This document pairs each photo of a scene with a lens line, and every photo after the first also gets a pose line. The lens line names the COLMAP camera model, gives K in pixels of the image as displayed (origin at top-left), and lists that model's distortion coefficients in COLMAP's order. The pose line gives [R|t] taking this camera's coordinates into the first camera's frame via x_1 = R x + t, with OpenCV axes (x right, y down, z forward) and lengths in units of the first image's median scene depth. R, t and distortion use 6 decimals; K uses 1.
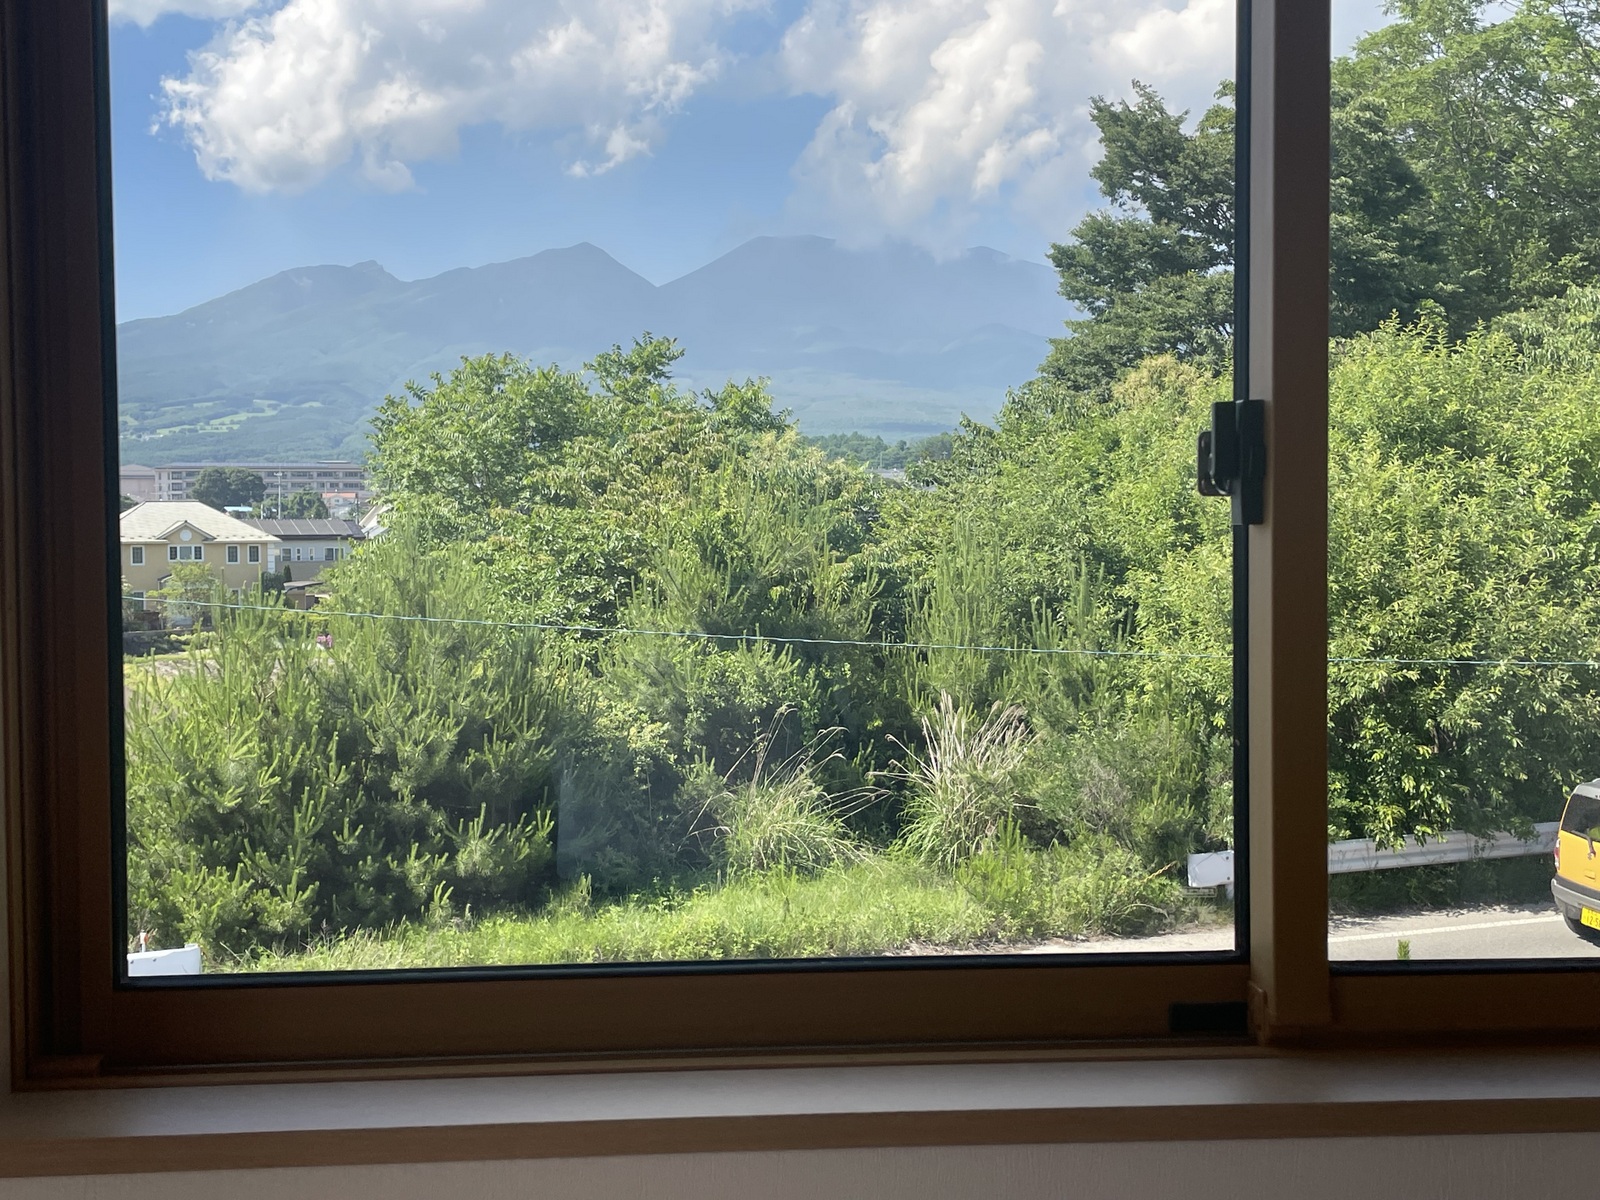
lens RADIAL K [[1865.3, 0, 804.2], [0, 1865.3, 597.5], [0, 0, 1]] dist [0.061419, 0.000000]
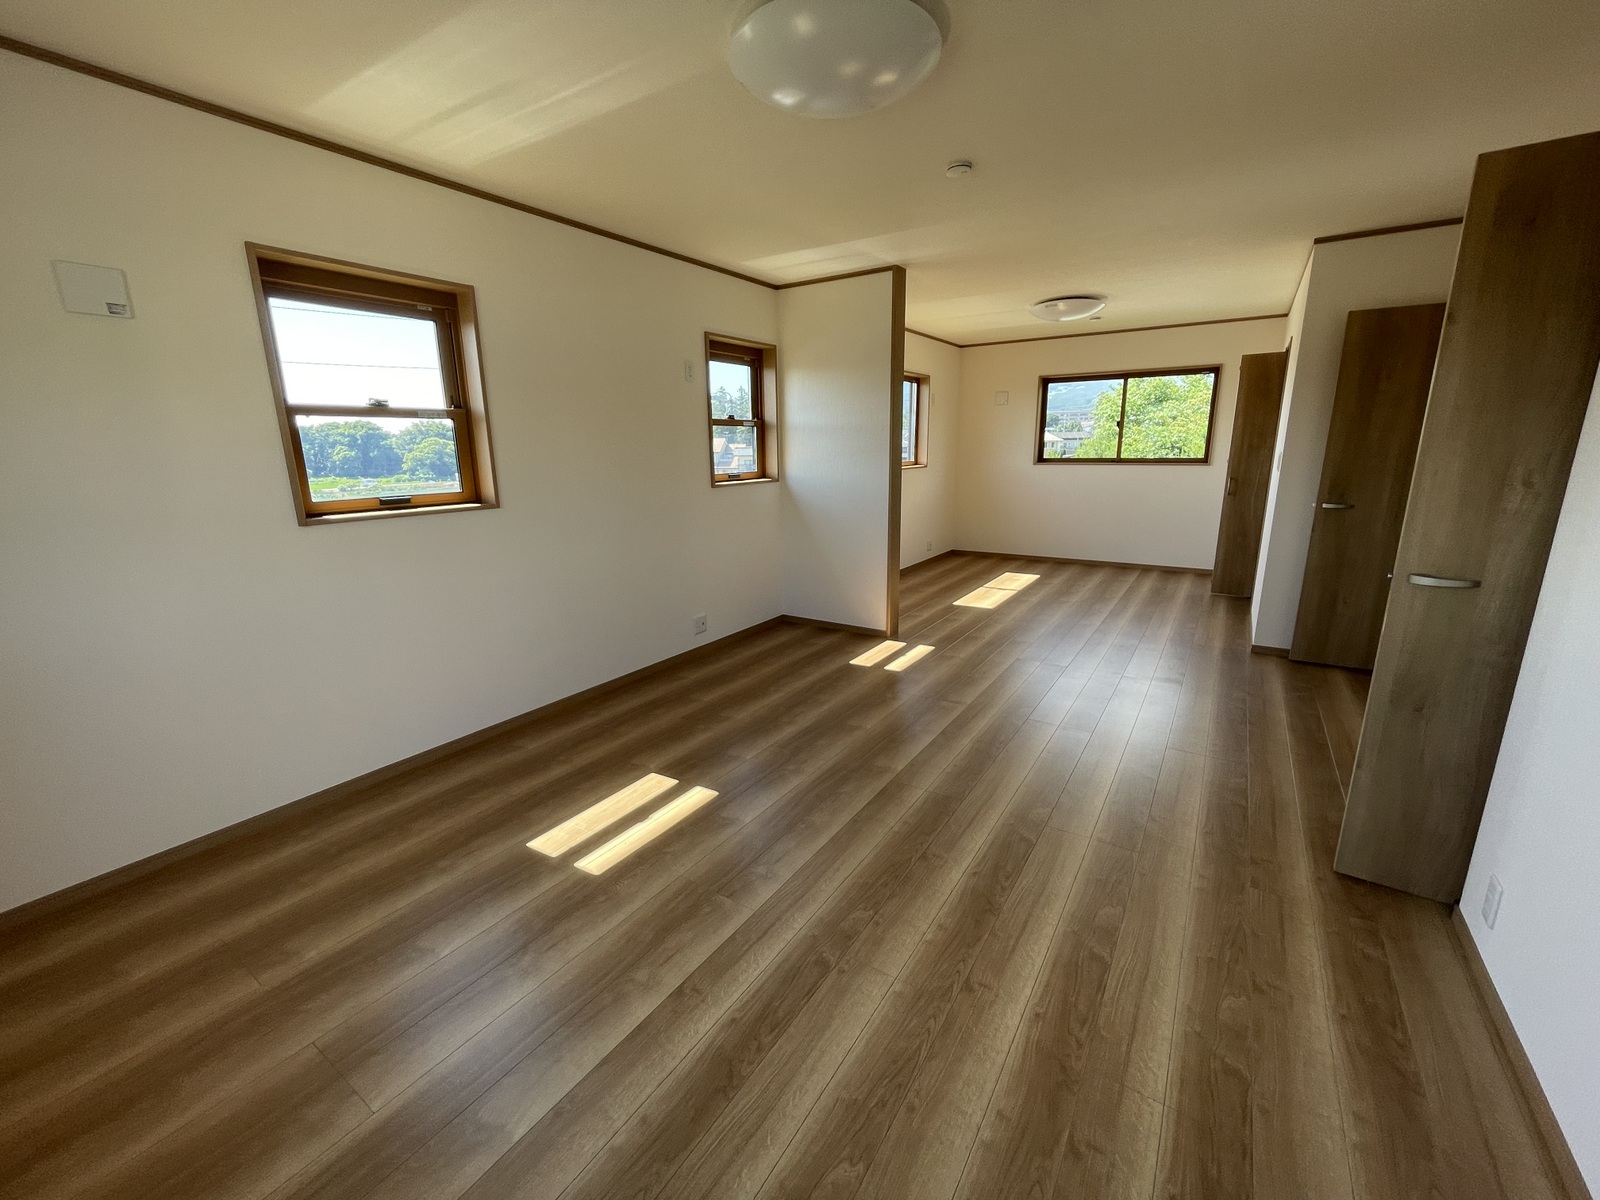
lens RADIAL K [[650.3, 0, 796.6], [0, 650.3, 602.4], [0, 0, 1]] dist [-0.000764, -0.000006]
pose [[0.795433, 0.141066, -0.589396, 0.070146], [-0.012867, 0.976244, 0.216289, 0.011138], [0.605905, -0.164460, 0.778352, -0.241115]]
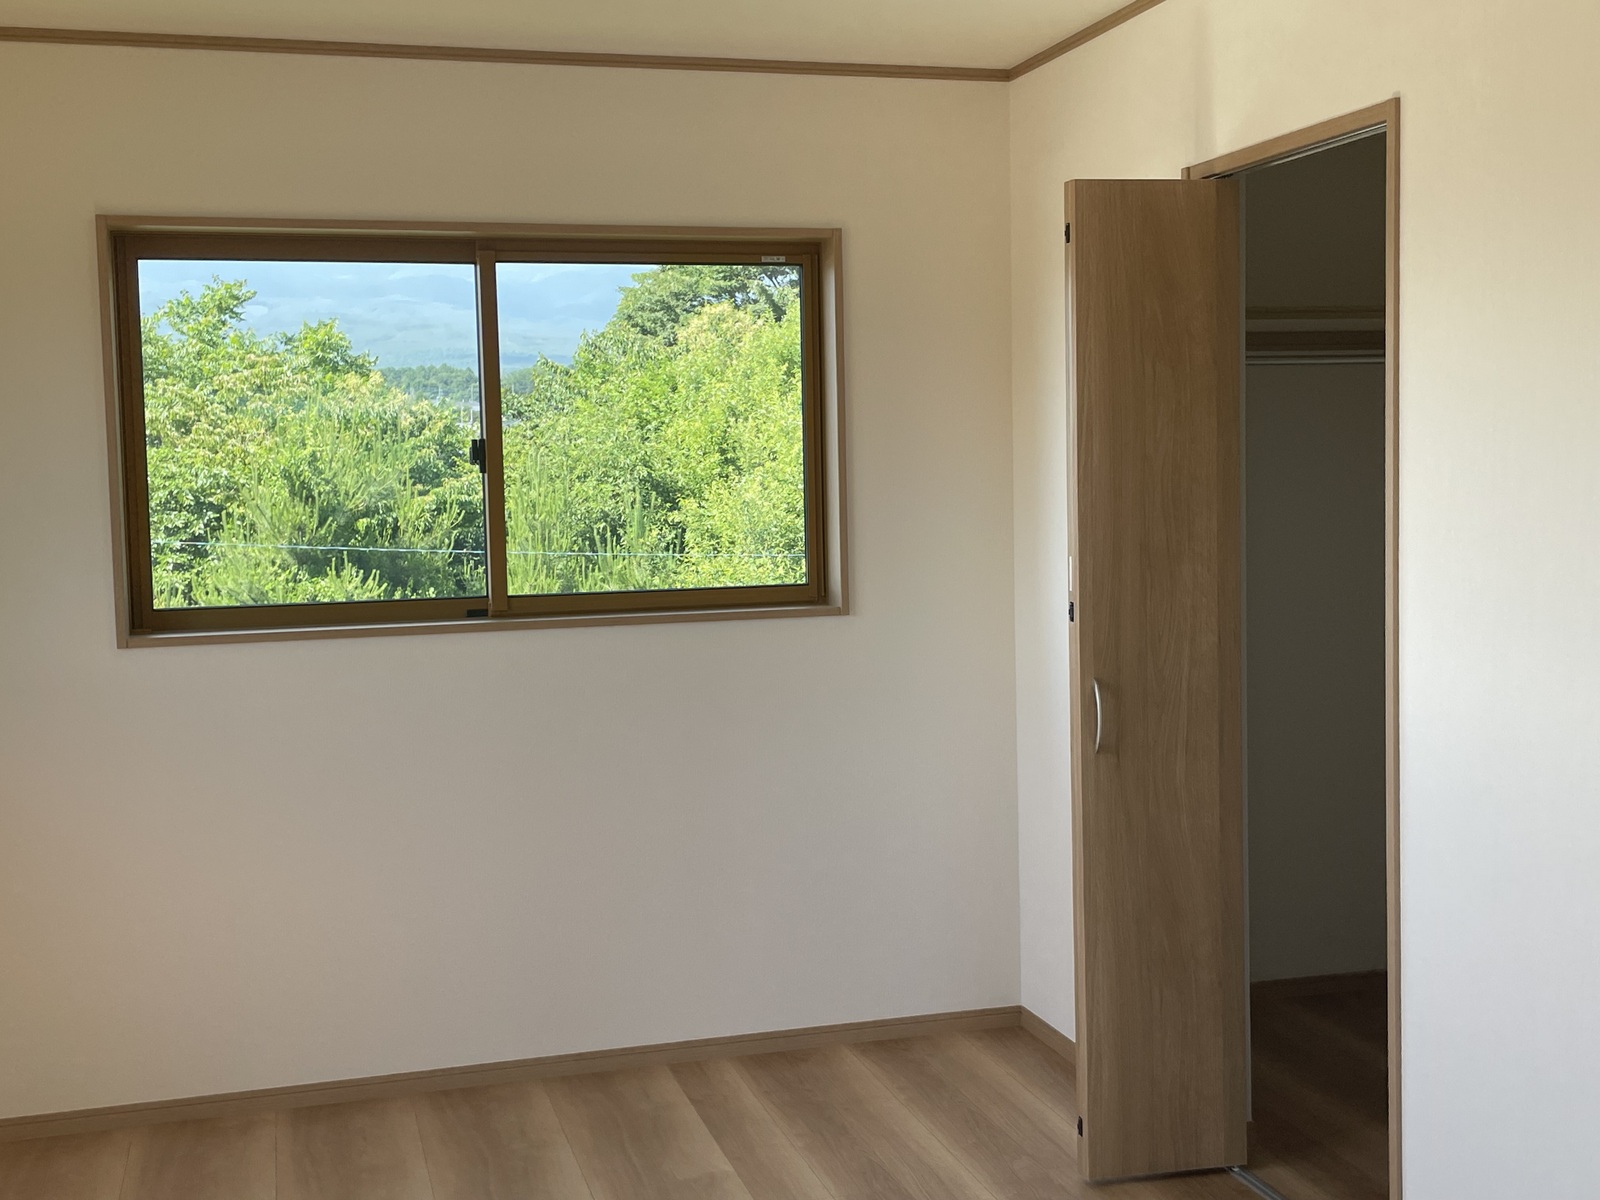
lens RADIAL K [[1865.3, 0, 837.7], [0, 1865.3, 572.9], [0, 0, 1]] dist [0.061419, 0.000000]
pose [[0.972992, -0.025604, 0.229415, 0.003239], [0.020295, 0.999469, 0.025472, 0.003528], [-0.229945, -0.020128, 0.972995, -0.125075]]
